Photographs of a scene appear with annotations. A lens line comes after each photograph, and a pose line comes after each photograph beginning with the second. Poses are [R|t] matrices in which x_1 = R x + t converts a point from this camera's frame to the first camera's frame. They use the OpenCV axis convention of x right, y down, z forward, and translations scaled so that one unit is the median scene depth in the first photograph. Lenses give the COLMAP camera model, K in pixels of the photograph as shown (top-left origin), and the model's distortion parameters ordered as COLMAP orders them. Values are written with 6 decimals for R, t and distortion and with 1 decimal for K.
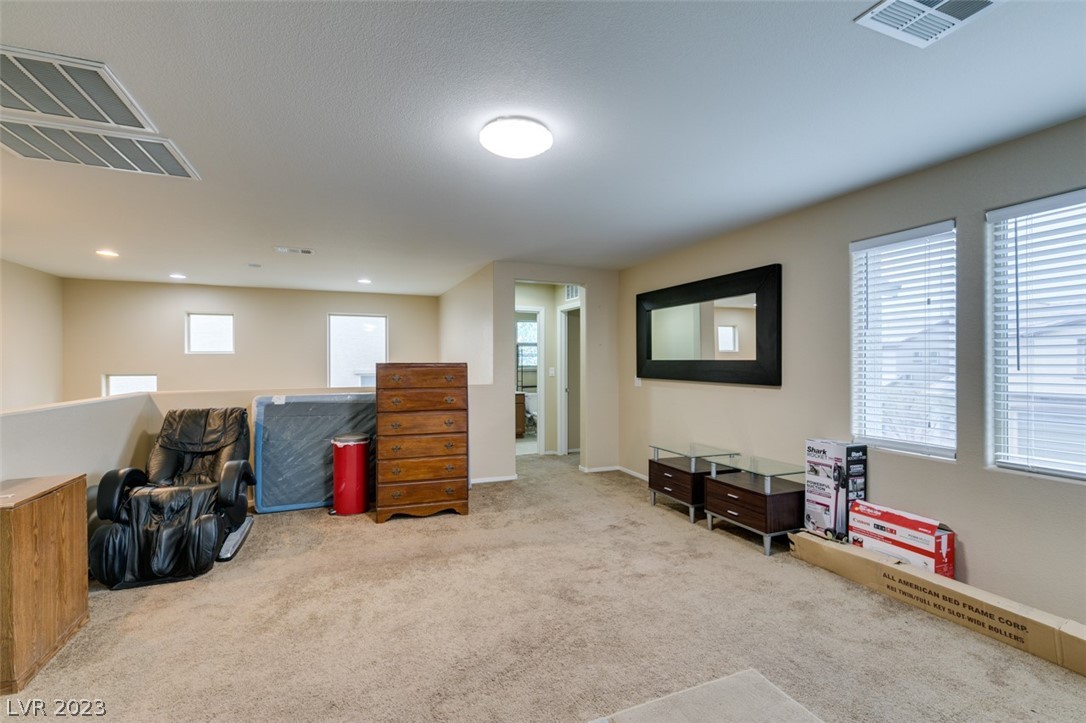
lens RADIAL K [[484.5, 0, 539.5], [0, 484.5, 365.6], [0, 0, 1]] dist [0.005959, -0.002160]
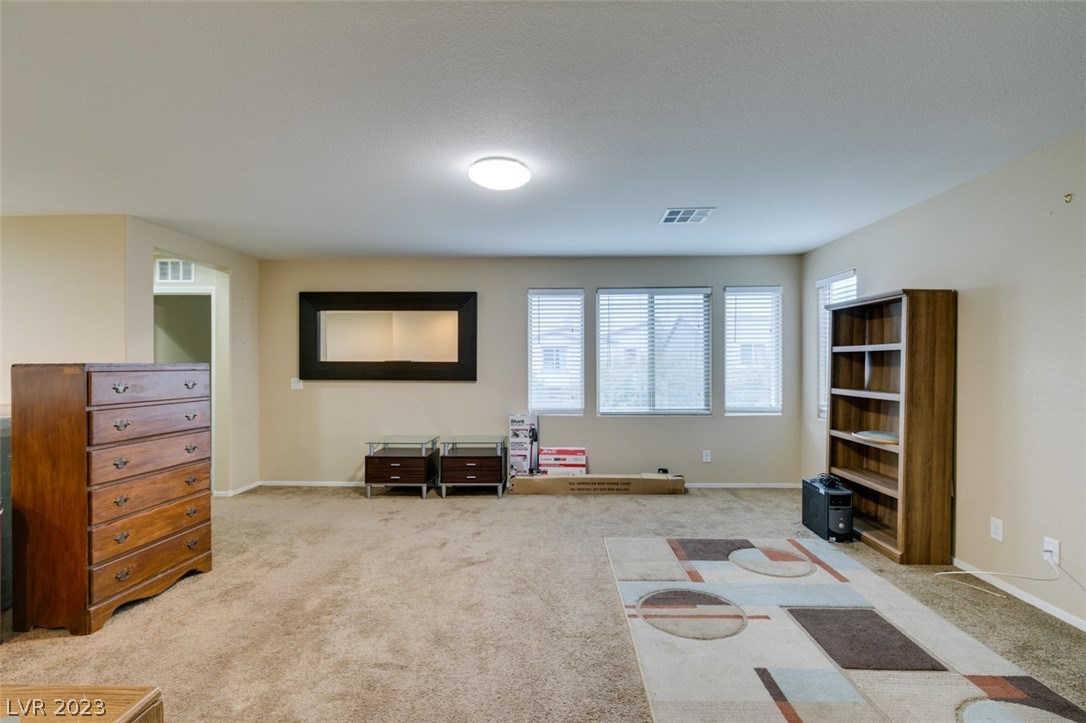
lens RADIAL K [[484.5, 0, 540.0], [0, 484.5, 365.6], [0, 0, 1]] dist [0.005959, -0.002160]
pose [[0.412541, -0.002407, 0.910936, -0.755051], [0.007047, 0.999975, -0.000549, 0.001042], [-0.910912, 0.006646, 0.412548, 0.291349]]
